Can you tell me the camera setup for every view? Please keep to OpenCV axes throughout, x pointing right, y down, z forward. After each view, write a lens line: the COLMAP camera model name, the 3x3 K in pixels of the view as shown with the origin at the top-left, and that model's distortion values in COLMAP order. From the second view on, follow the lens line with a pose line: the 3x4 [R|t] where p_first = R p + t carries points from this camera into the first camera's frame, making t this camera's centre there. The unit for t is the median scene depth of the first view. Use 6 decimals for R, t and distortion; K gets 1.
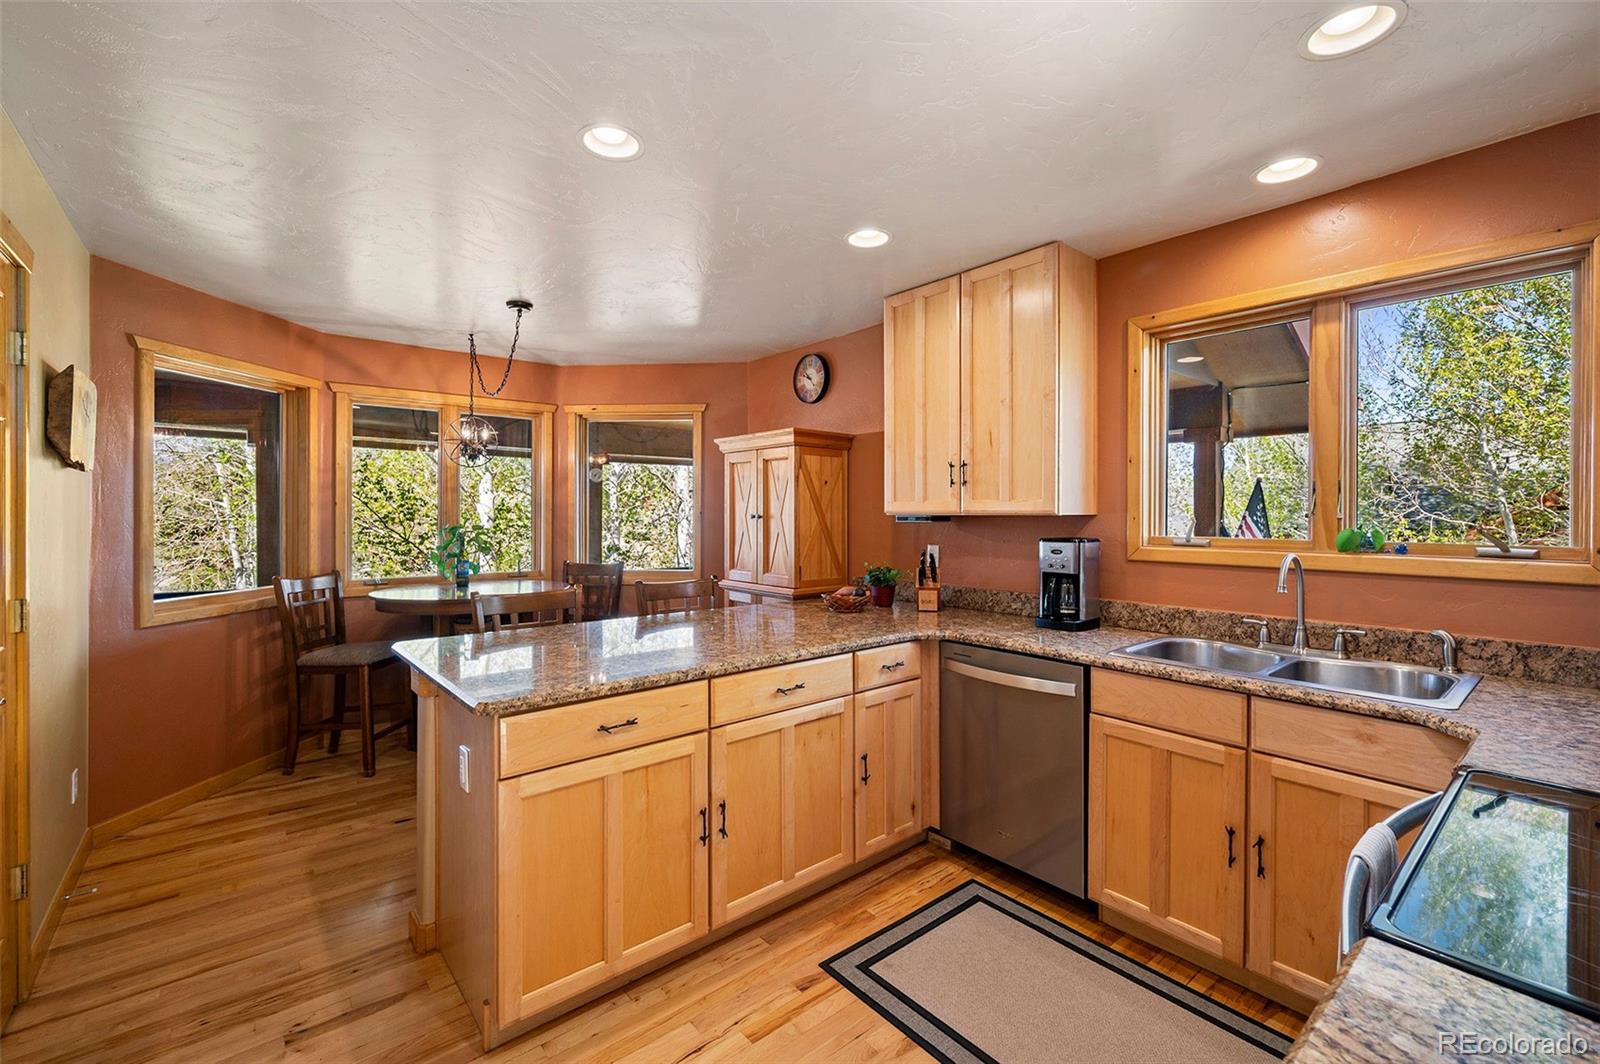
lens RADIAL K [[670.7, 0, 796.4], [0, 670.7, 522.8], [0, 0, 1]] dist [-0.010602, 0.000048]
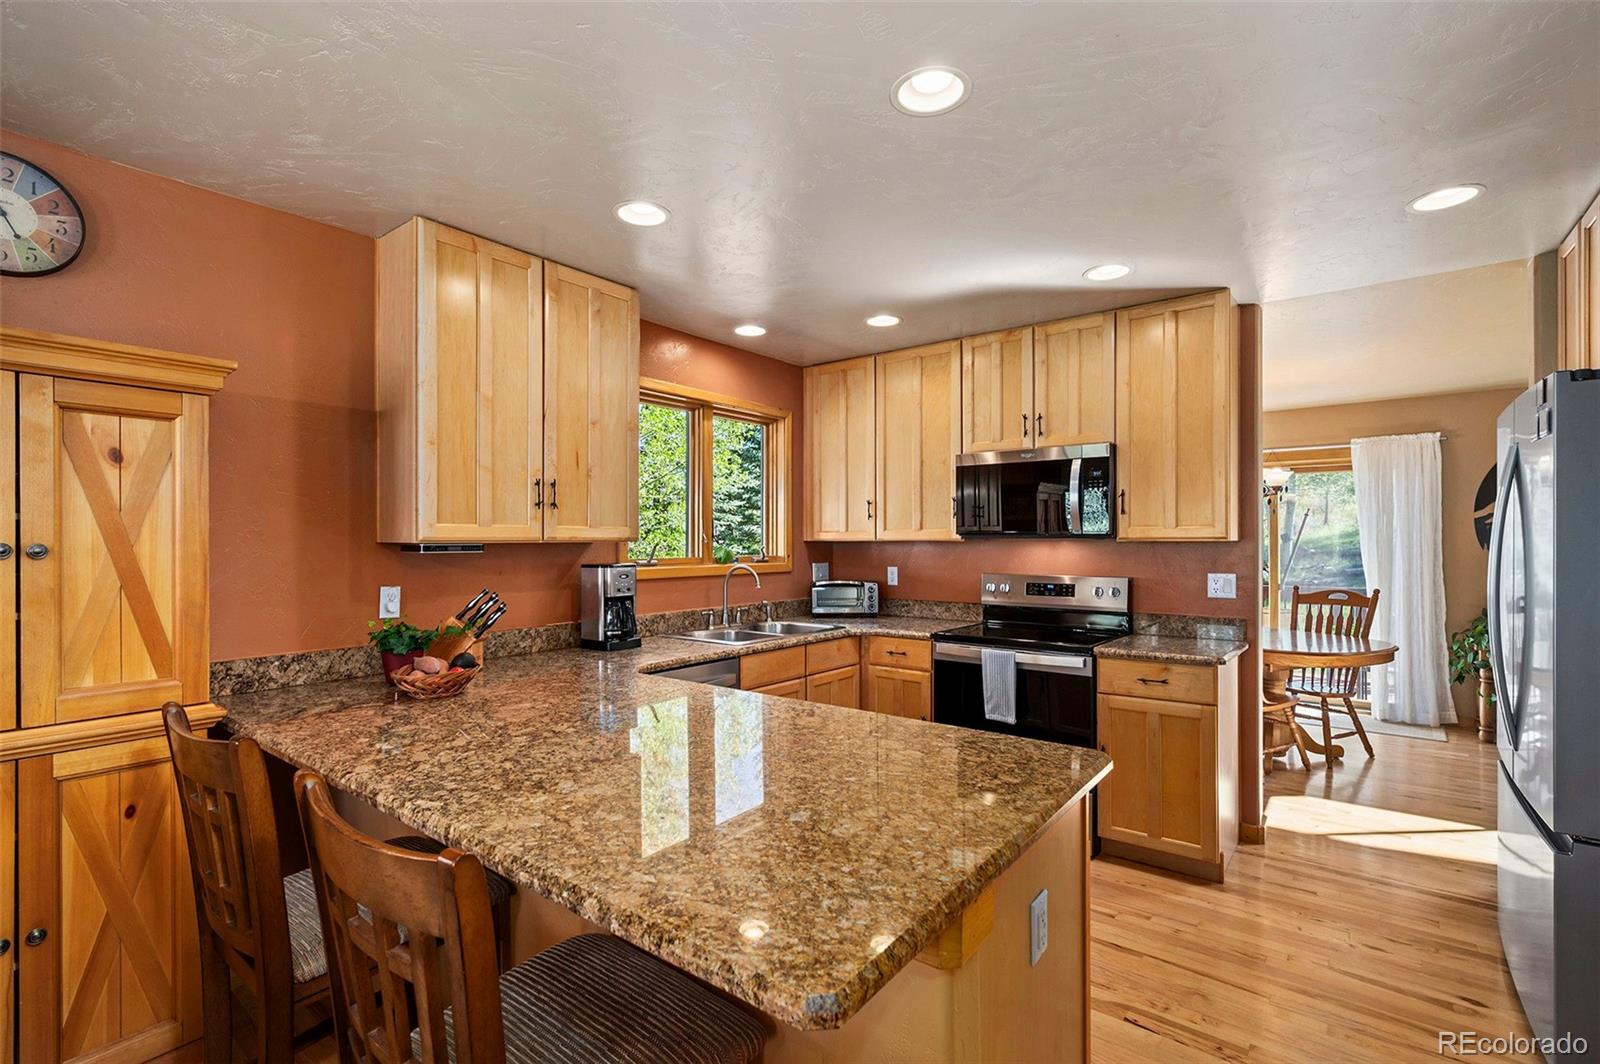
lens RADIAL K [[736.9, 0, 796.5], [0, 736.9, 537.9], [0, 0, 1]] dist [-0.004664, 0.000479]
pose [[-0.206285, 0.003923, 0.978484, -0.677549], [0.016800, 0.999859, -0.000467, -0.009917], [-0.978348, 0.016343, -0.206322, 0.811066]]
